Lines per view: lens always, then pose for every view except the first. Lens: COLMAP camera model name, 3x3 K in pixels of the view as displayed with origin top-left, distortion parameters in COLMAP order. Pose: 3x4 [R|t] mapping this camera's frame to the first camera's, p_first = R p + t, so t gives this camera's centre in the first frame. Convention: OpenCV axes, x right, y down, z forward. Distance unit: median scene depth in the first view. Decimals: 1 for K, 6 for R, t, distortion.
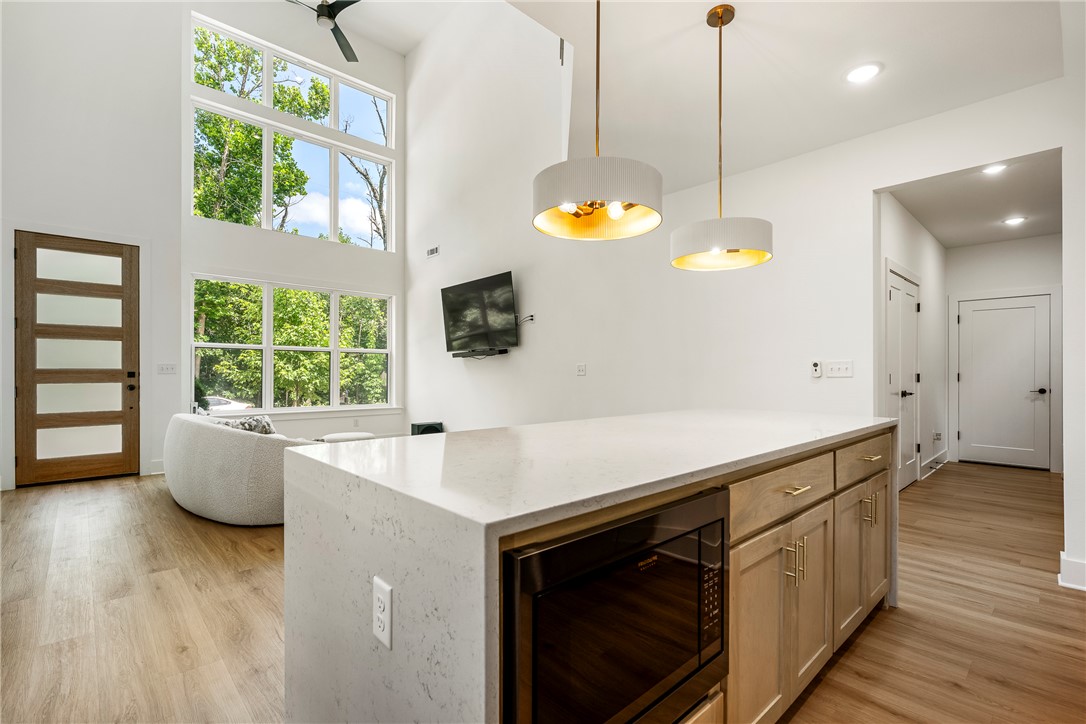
lens RADIAL K [[481.3, 0, 541.0], [0, 481.3, 369.3], [0, 0, 1]] dist [-0.001862, 0.000432]
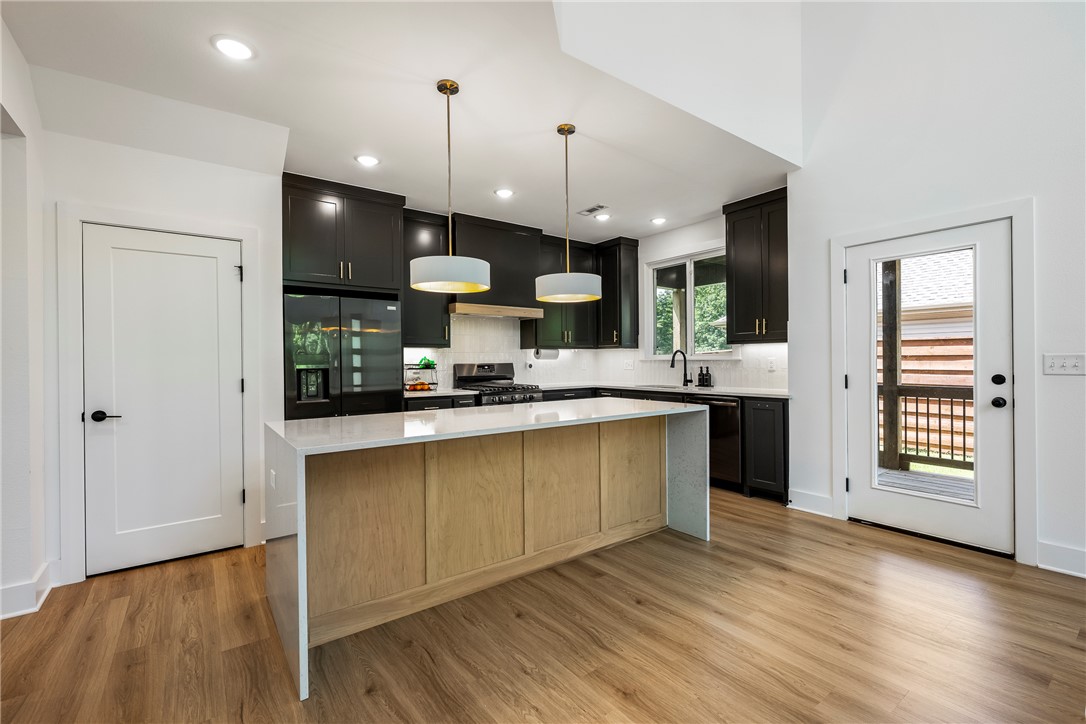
lens RADIAL K [[468.2, 0, 540.4], [0, 468.2, 361.7], [0, 0, 1]] dist [-0.001403, -0.000311]
pose [[-0.995485, 0.005417, 0.094761, 0.006755], [0.005089, 0.999980, -0.003701, -0.011470], [-0.094779, -0.003202, -0.995493, 0.887069]]
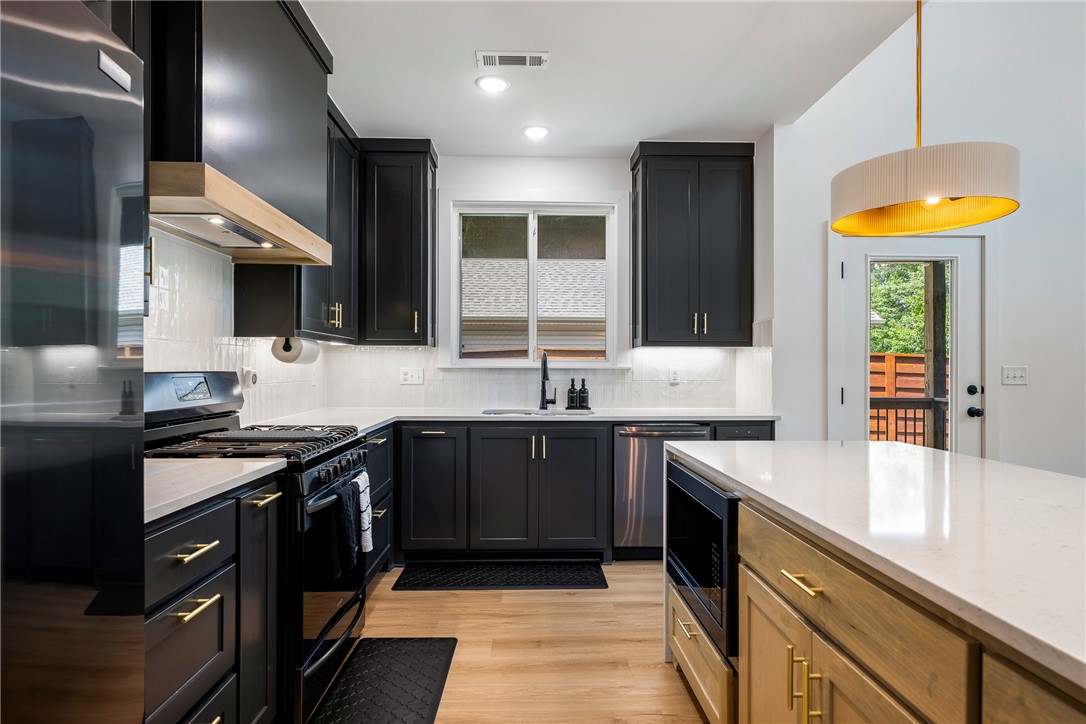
lens RADIAL K [[562.7, 0, 533.8], [0, 562.7, 371.2], [0, 0, 1]] dist [-0.003766, -0.000494]
pose [[-0.643399, -0.001027, -0.765530, 0.398166], [0.000627, 0.999998, -0.001868, -0.011902], [0.765531, -0.001682, -0.643397, 0.316778]]
